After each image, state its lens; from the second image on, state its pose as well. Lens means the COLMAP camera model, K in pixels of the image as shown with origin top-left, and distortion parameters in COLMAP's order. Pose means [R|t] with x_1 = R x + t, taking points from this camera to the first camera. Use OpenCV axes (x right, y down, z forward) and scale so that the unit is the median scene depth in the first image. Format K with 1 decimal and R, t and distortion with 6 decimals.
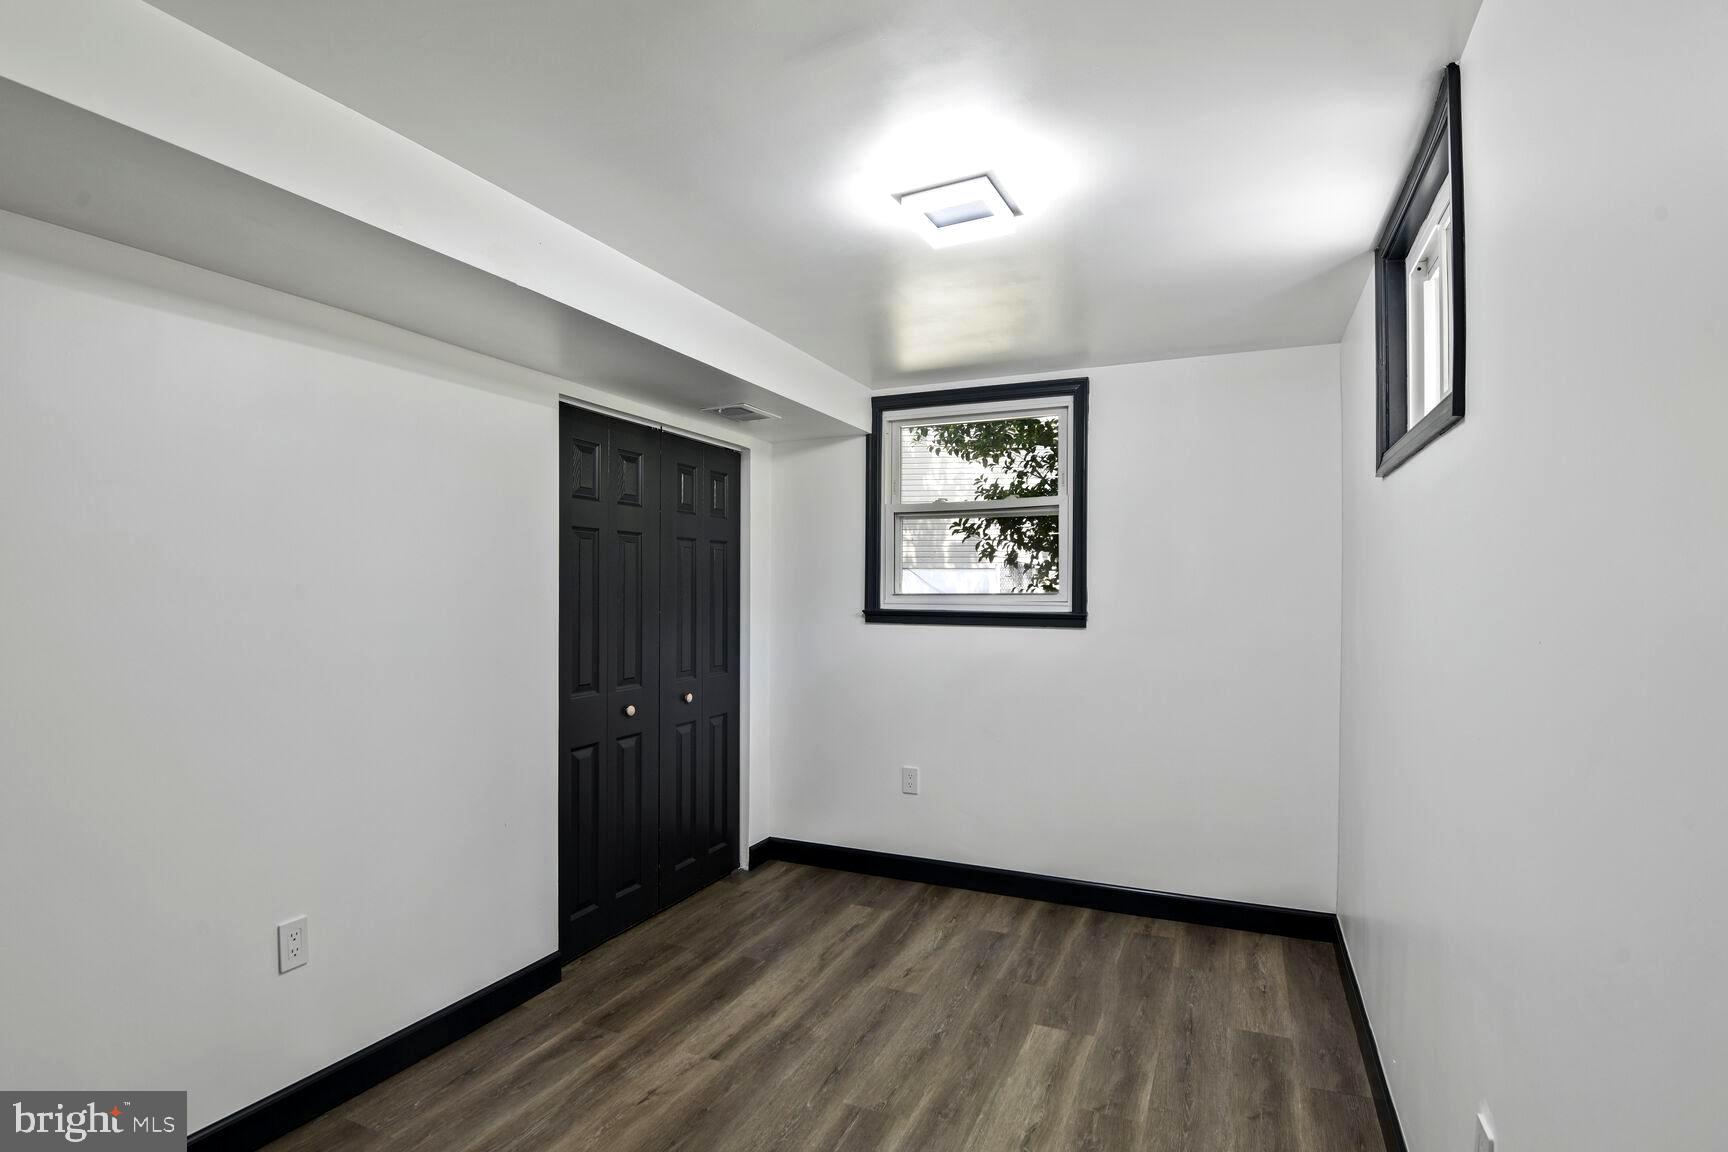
lens RADIAL K [[838.2, 0, 823.7], [0, 838.2, 566.5], [0, 0, 1]] dist [-0.020072, -0.013222]
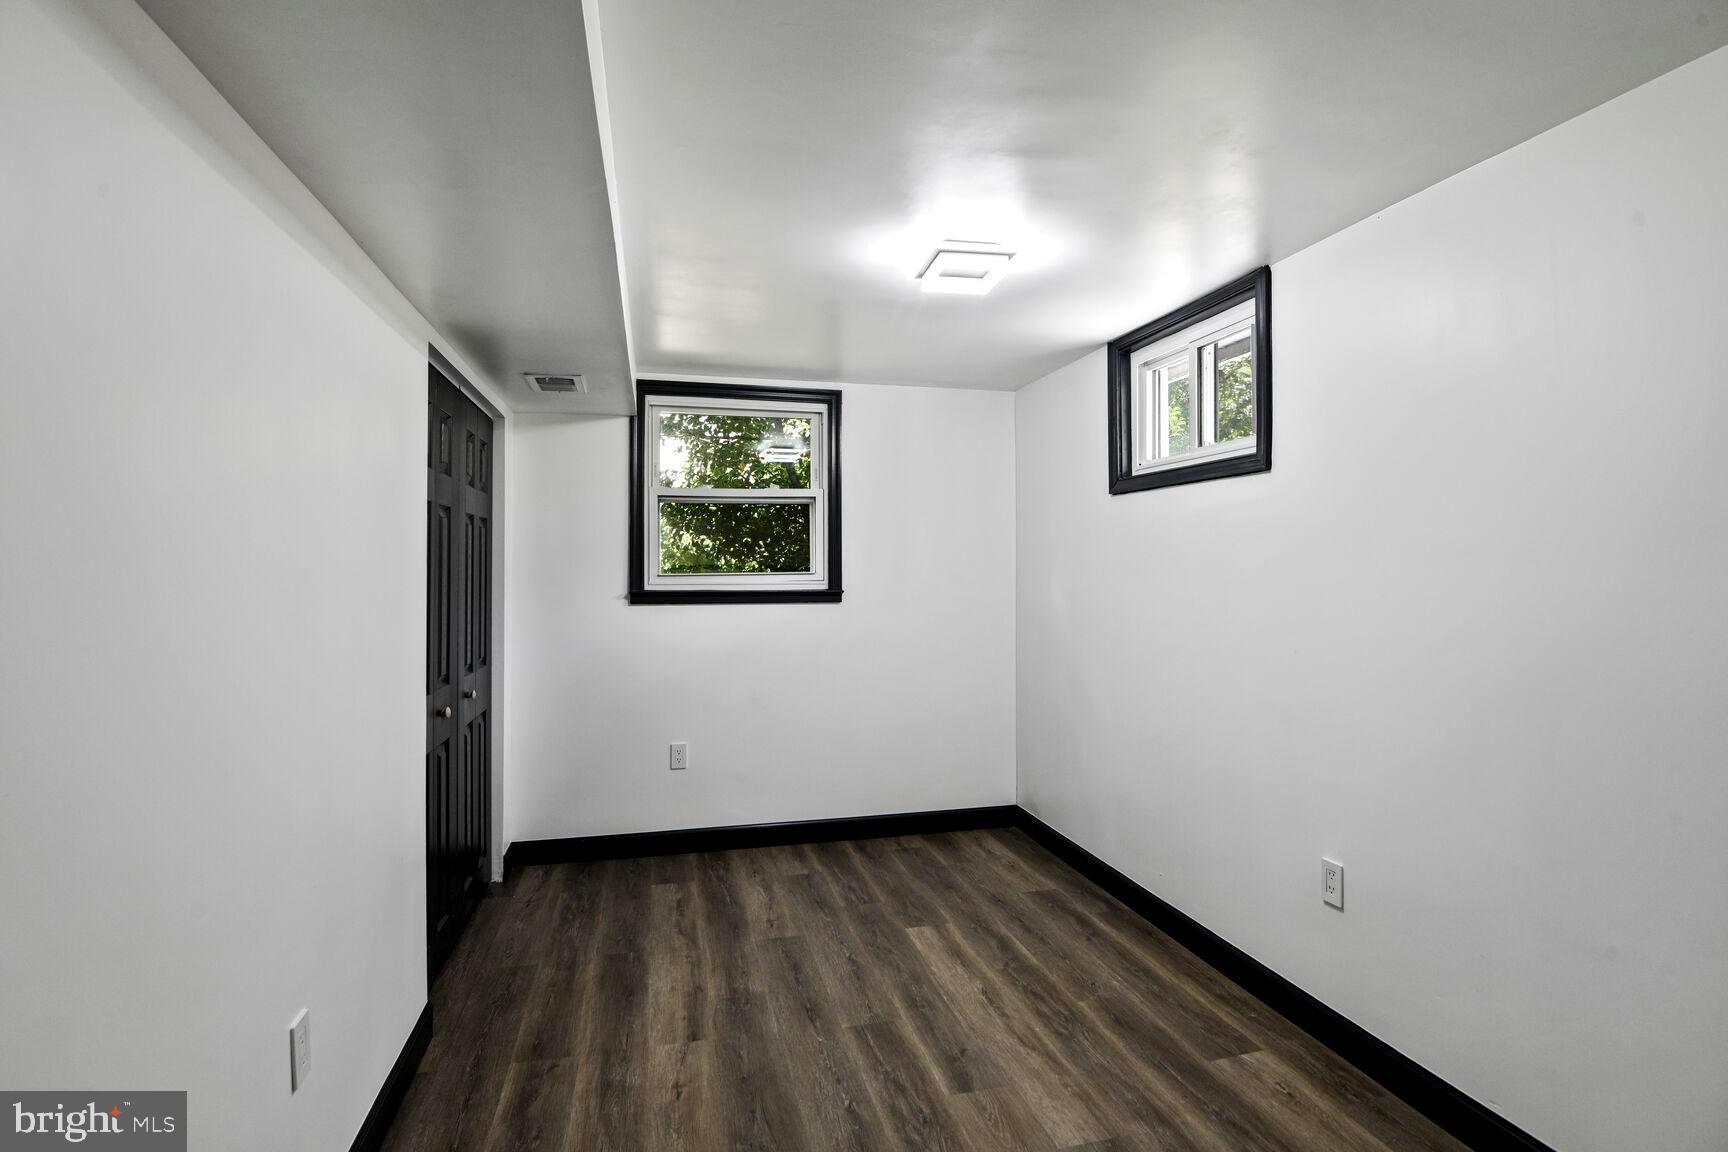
lens RADIAL K [[838.2, 0, 834.0], [0, 838.2, 532.0], [0, 0, 1]] dist [-0.020072, -0.013222]
pose [[0.794470, 0.020172, 0.606969, -0.489057], [-0.006708, 0.999679, -0.024443, 0.004298], [-0.607267, 0.015348, 0.794350, 0.077374]]
